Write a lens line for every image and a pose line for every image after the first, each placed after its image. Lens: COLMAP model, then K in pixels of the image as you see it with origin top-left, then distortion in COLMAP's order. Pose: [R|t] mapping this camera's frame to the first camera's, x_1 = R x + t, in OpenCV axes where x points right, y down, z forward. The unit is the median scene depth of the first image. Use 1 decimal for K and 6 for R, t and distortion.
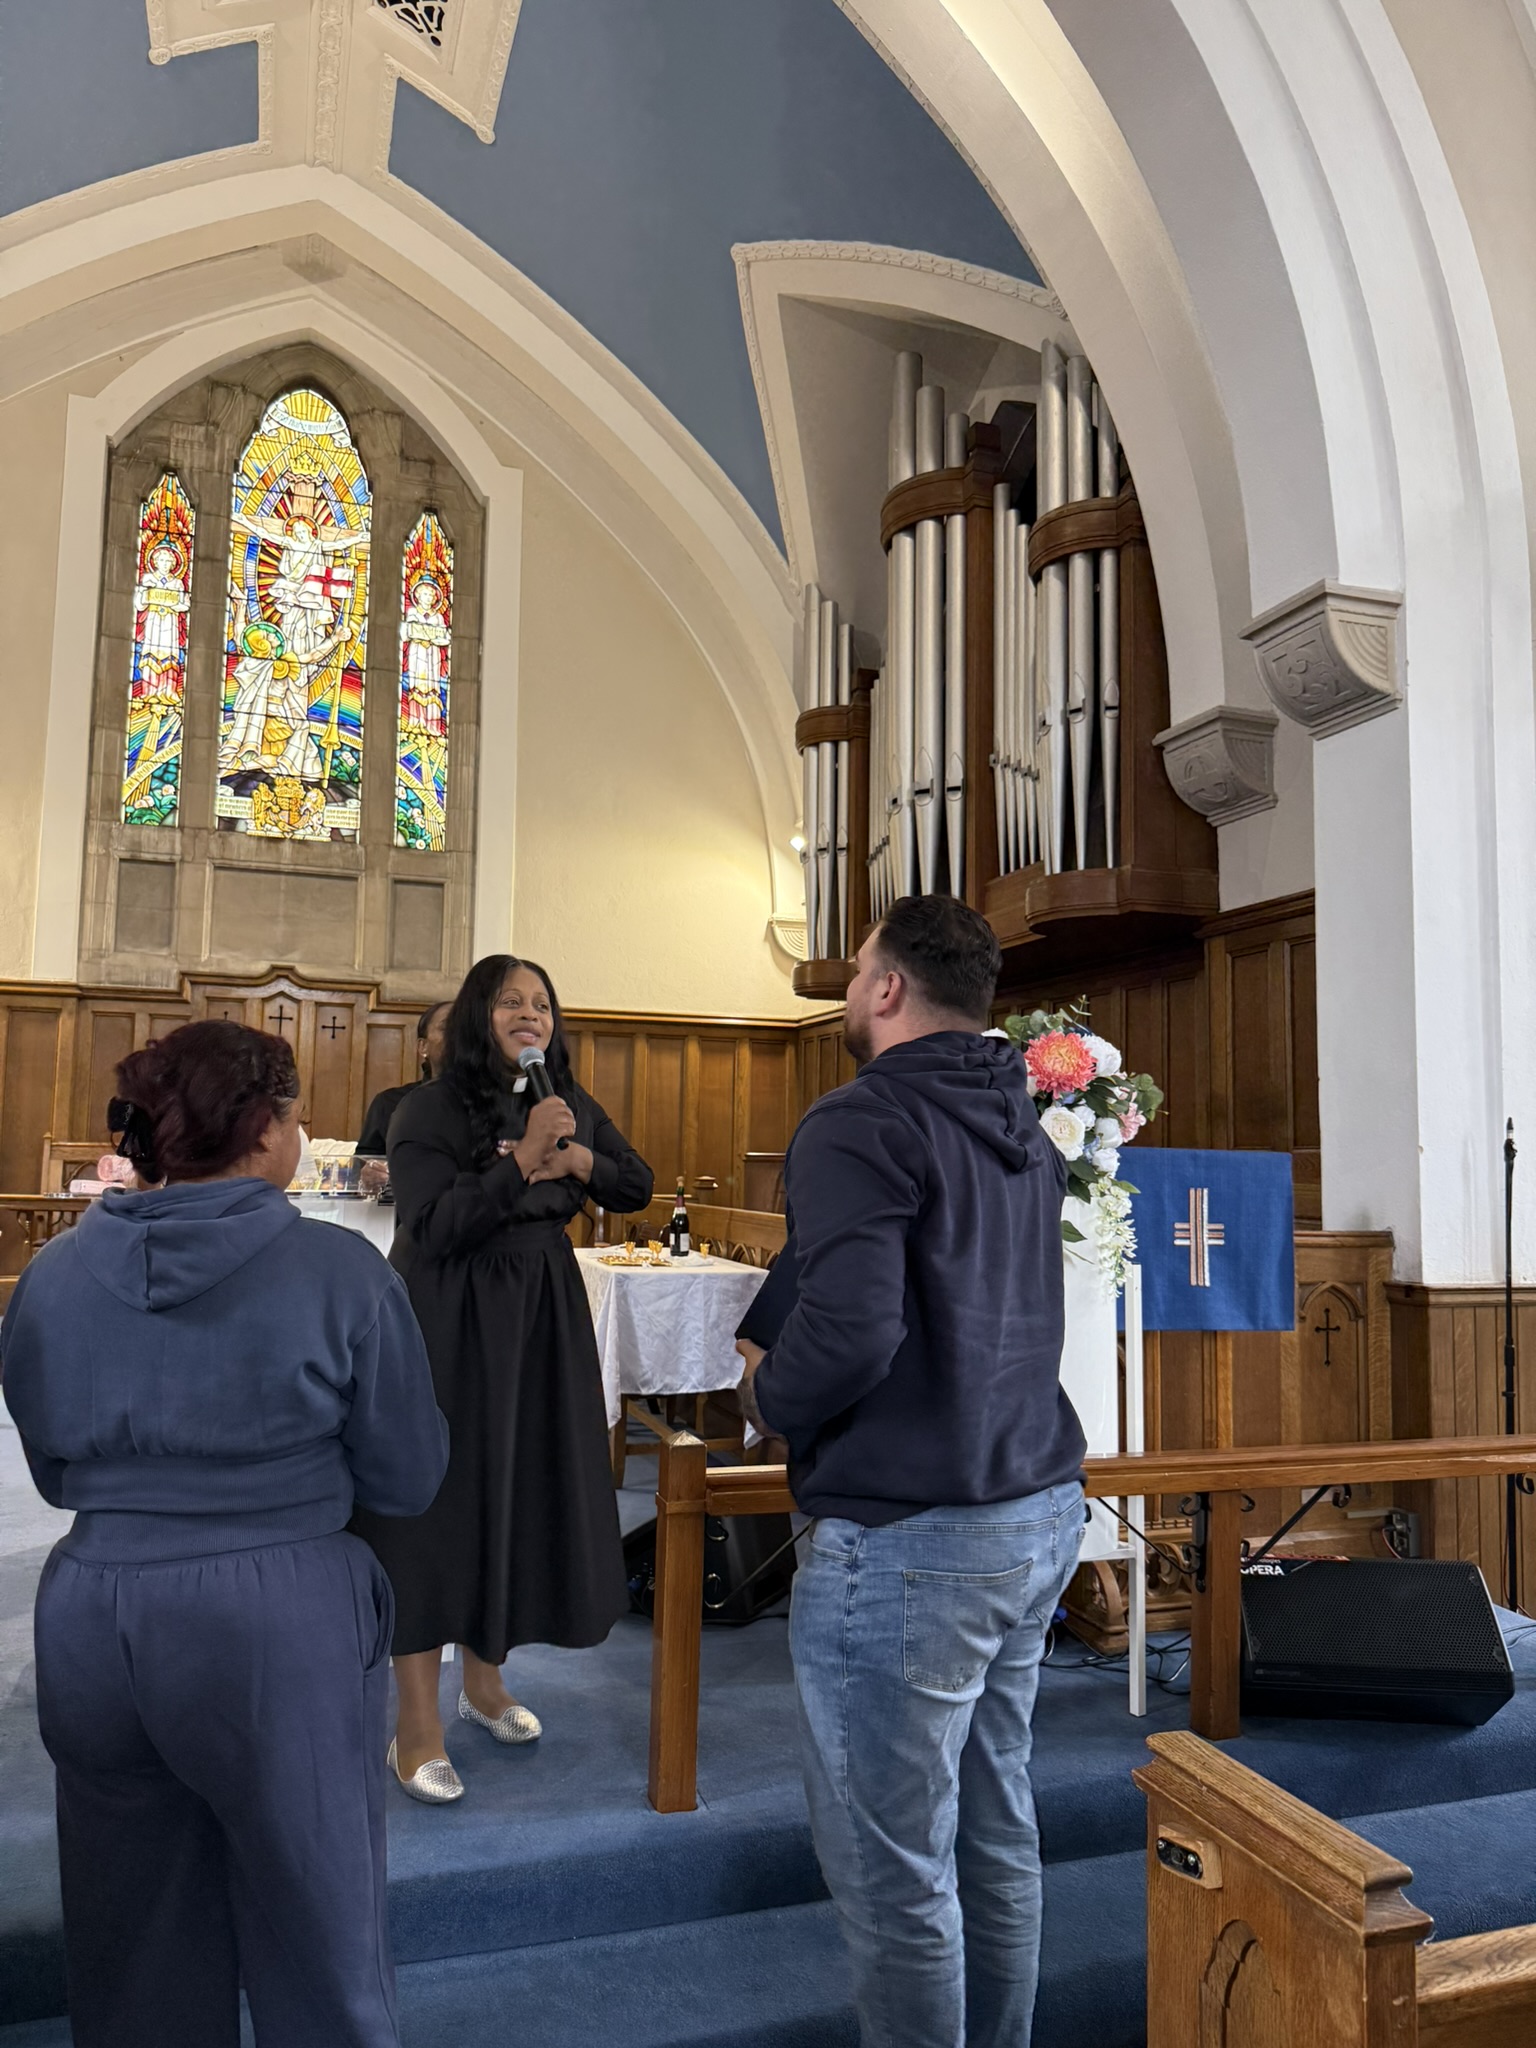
lens RADIAL K [[1427.6, 0, 787.8], [0, 1427.6, 1055.6], [0, 0, 1]] dist [0.011468, -0.050400]
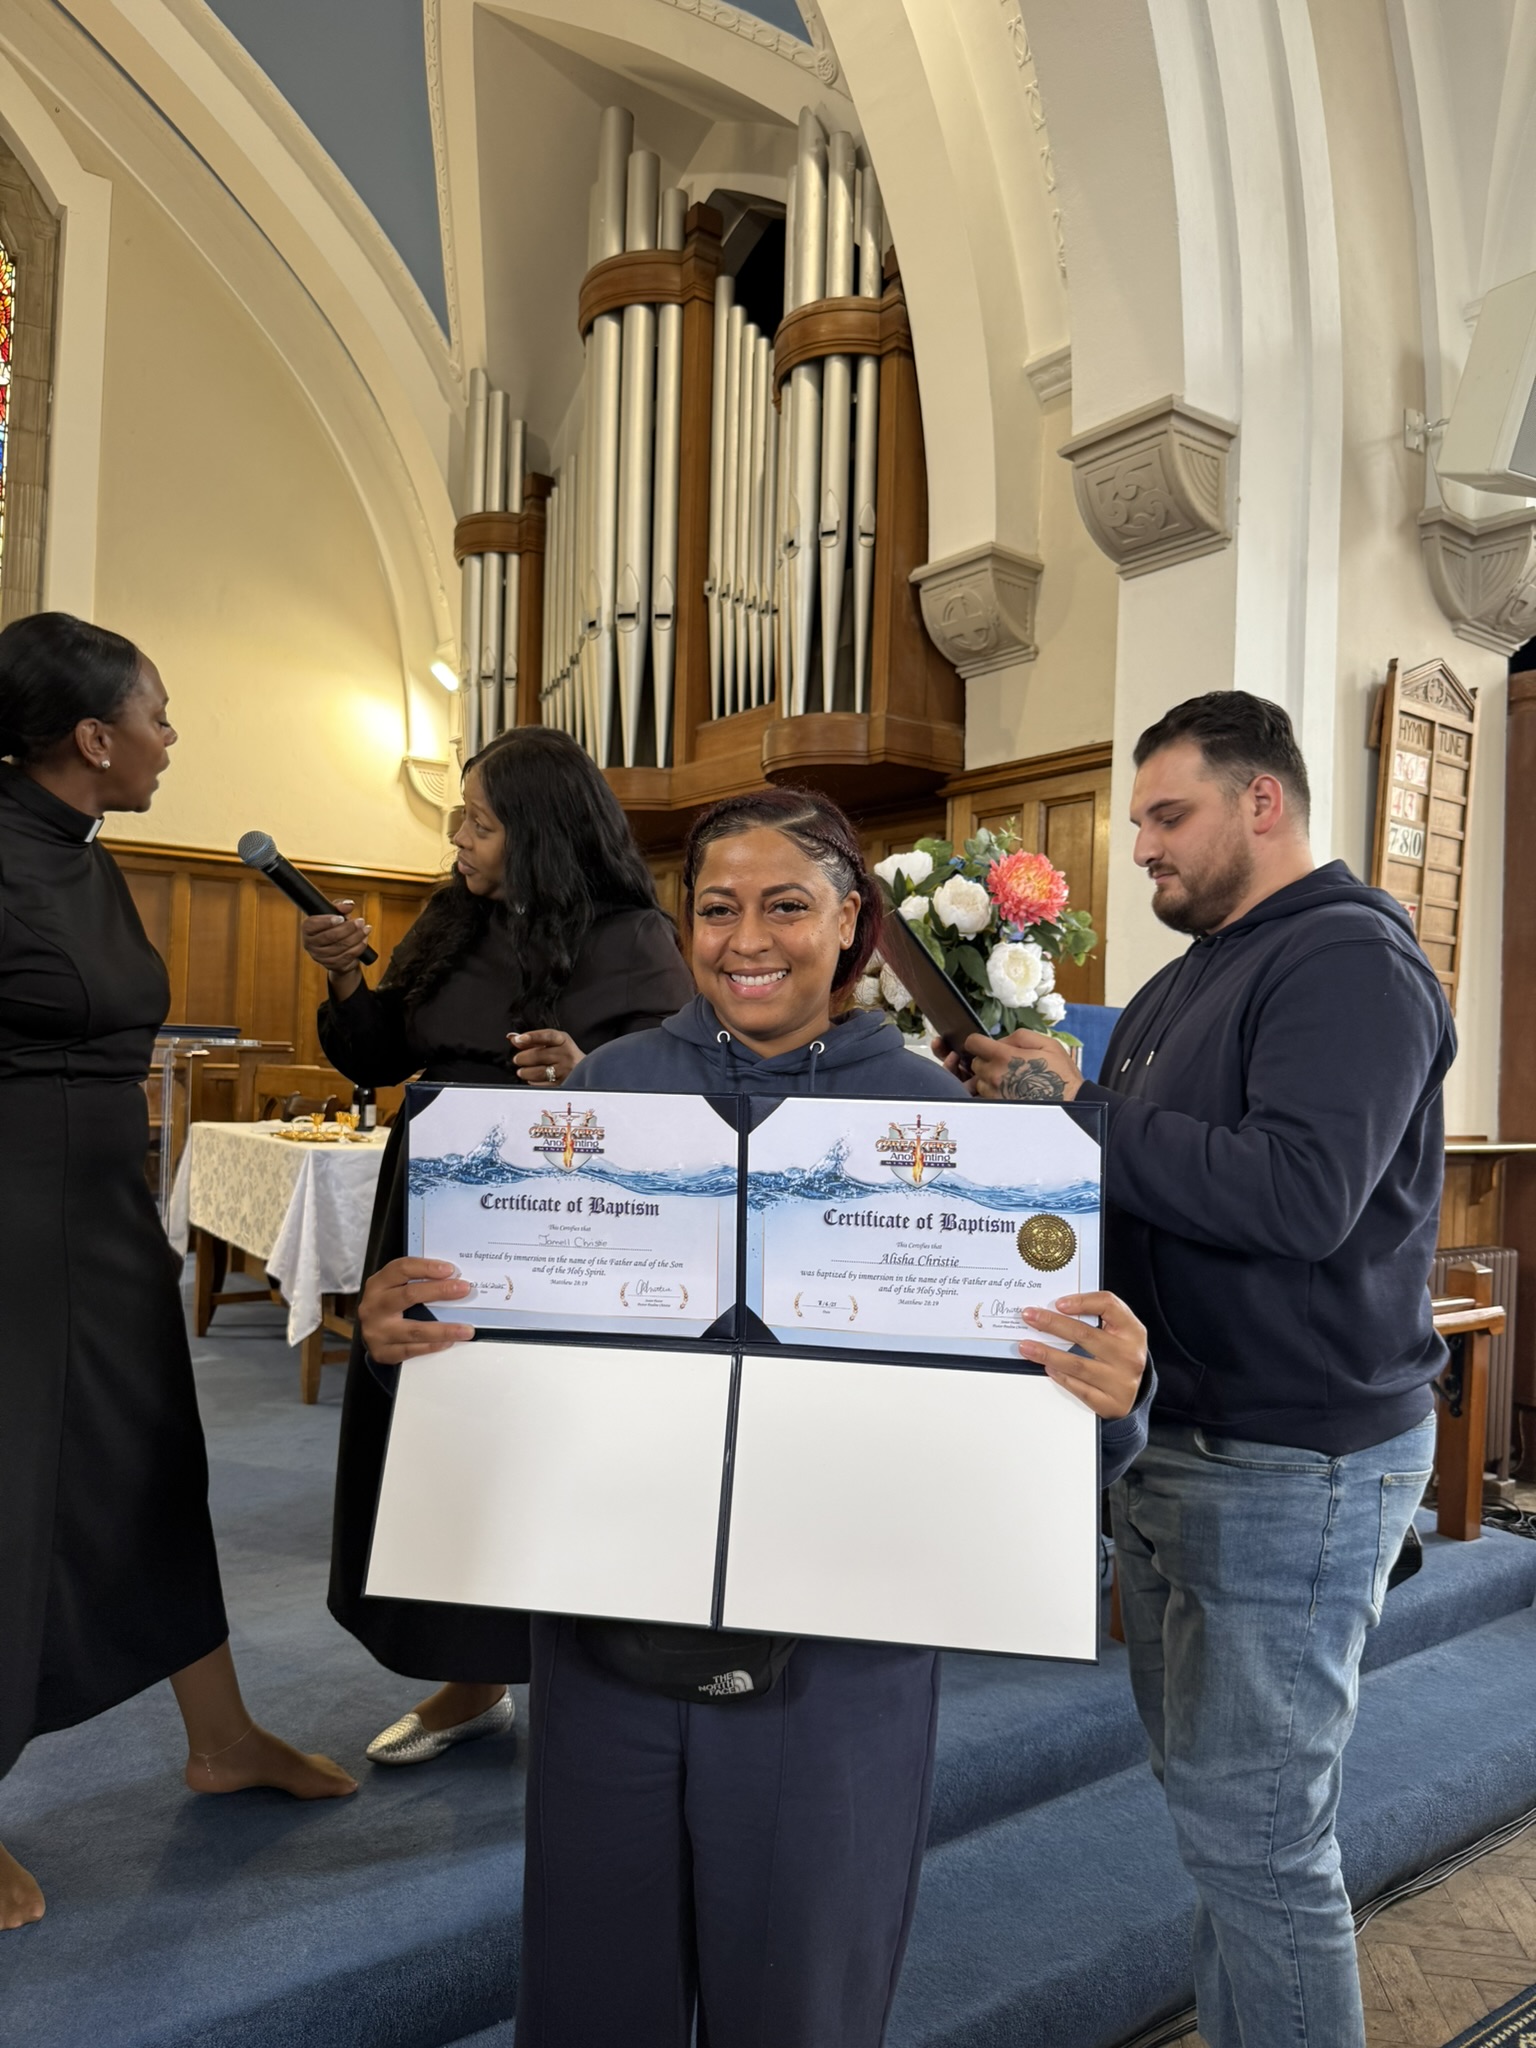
lens RADIAL K [[1459.2, 0, 768.0], [0, 1459.2, 1024.0], [0, 0, 1]] dist [0.034807, -0.060562]
pose [[0.956510, 0.023402, 0.290761, -0.071277], [-0.039980, 0.997888, 0.051205, 0.016481], [-0.288948, -0.060603, 0.955425, 0.077748]]
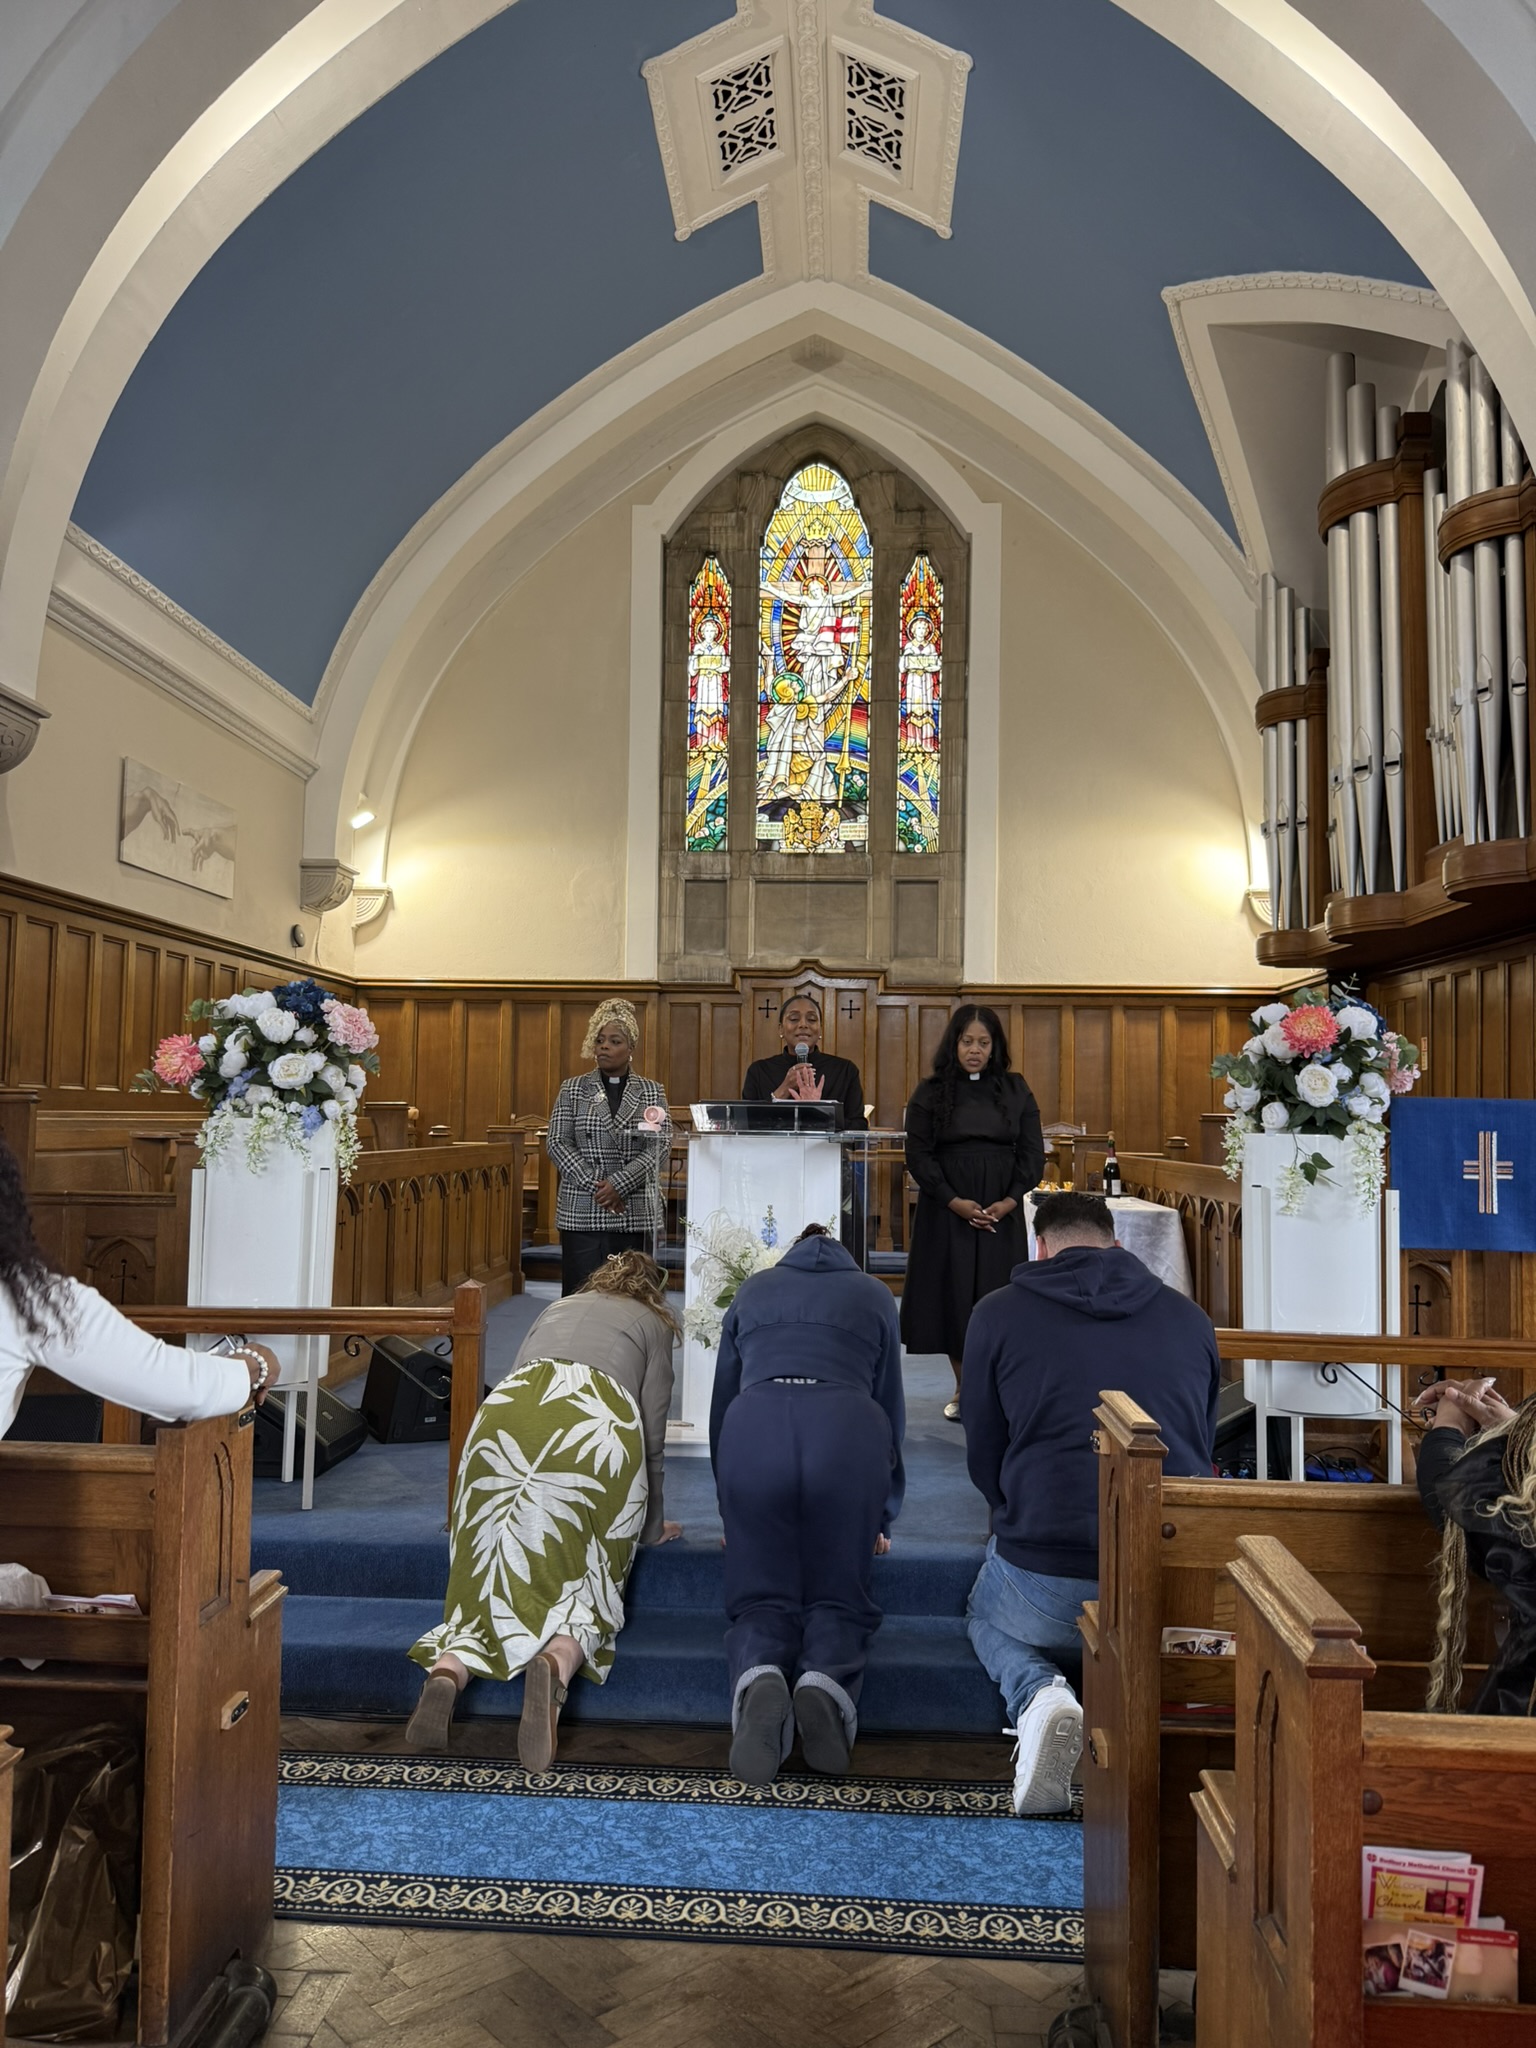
lens RADIAL K [[1459.2, 0, 768.0], [0, 1459.2, 1024.0], [0, 0, 1]] dist [0.034807, -0.060562]
pose [[0.922758, -0.034420, -0.383841, 0.088290], [0.034633, 0.999380, -0.006359, -0.003860], [0.383822, -0.007425, 0.923377, -0.157393]]
